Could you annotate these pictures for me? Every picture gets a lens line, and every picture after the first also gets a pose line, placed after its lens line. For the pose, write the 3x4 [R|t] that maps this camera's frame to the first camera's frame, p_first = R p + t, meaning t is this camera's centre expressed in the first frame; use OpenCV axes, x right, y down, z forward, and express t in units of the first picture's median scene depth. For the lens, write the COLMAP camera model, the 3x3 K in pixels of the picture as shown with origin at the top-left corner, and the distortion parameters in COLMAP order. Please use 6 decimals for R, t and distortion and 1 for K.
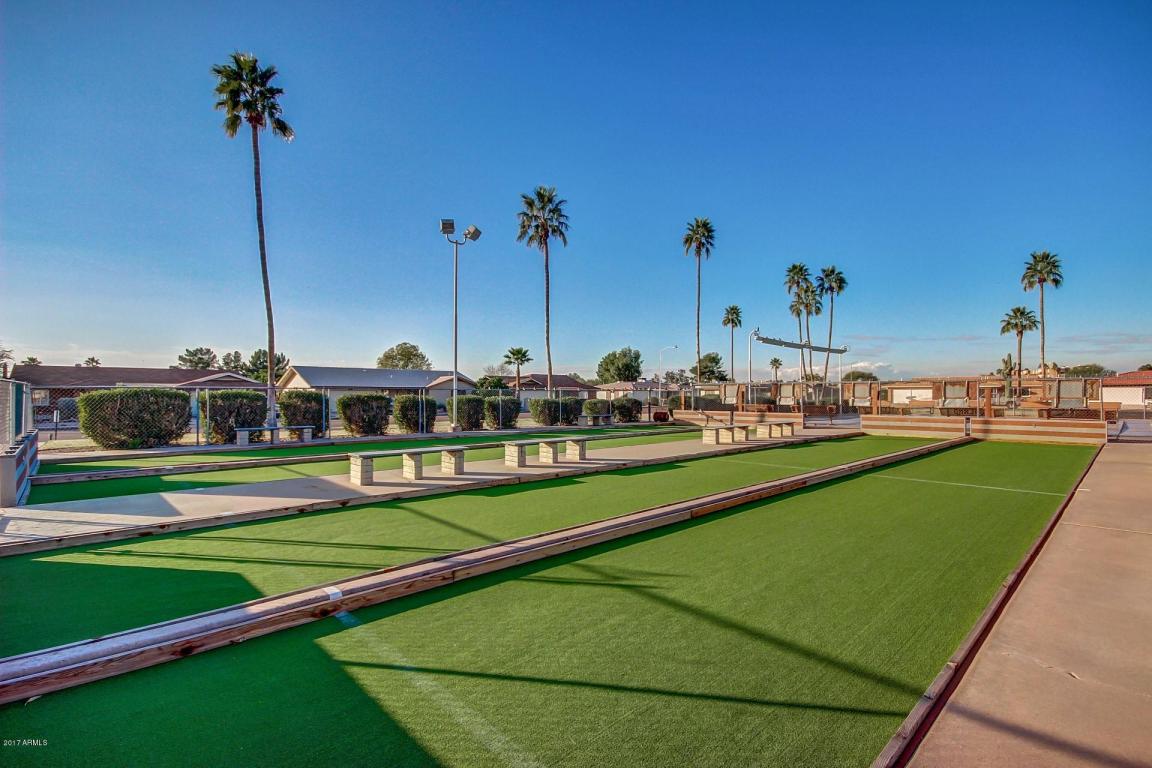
lens RADIAL K [[531.2, 0, 576.0], [0, 531.2, 384.0], [0, 0, 1]] dist [0.000225, -0.000083]
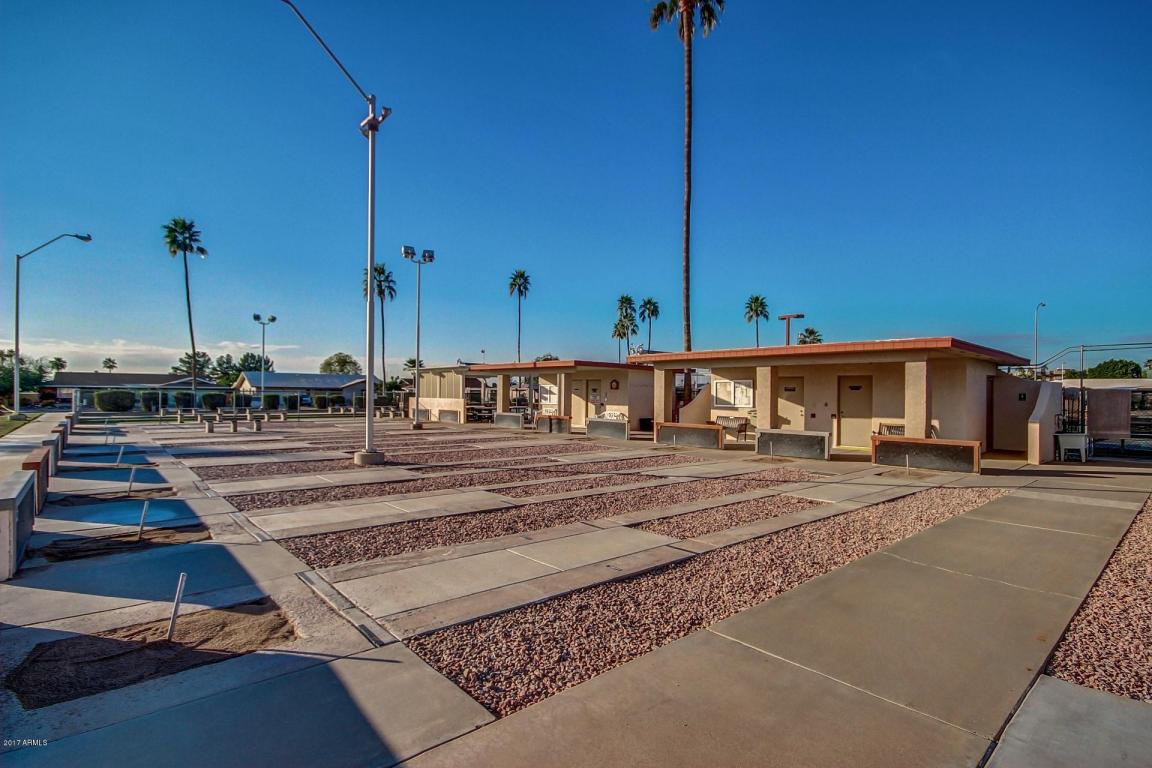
lens RADIAL K [[558.3, 0, 576.0], [0, 558.3, 384.0], [0, 0, 1]] dist [-0.000029, 0.000293]
pose [[0.998963, 0.007707, -0.044867, 0.359634], [-0.007624, 0.999969, 0.002029, -0.010481], [0.044881, -0.001685, 0.998991, -0.379949]]
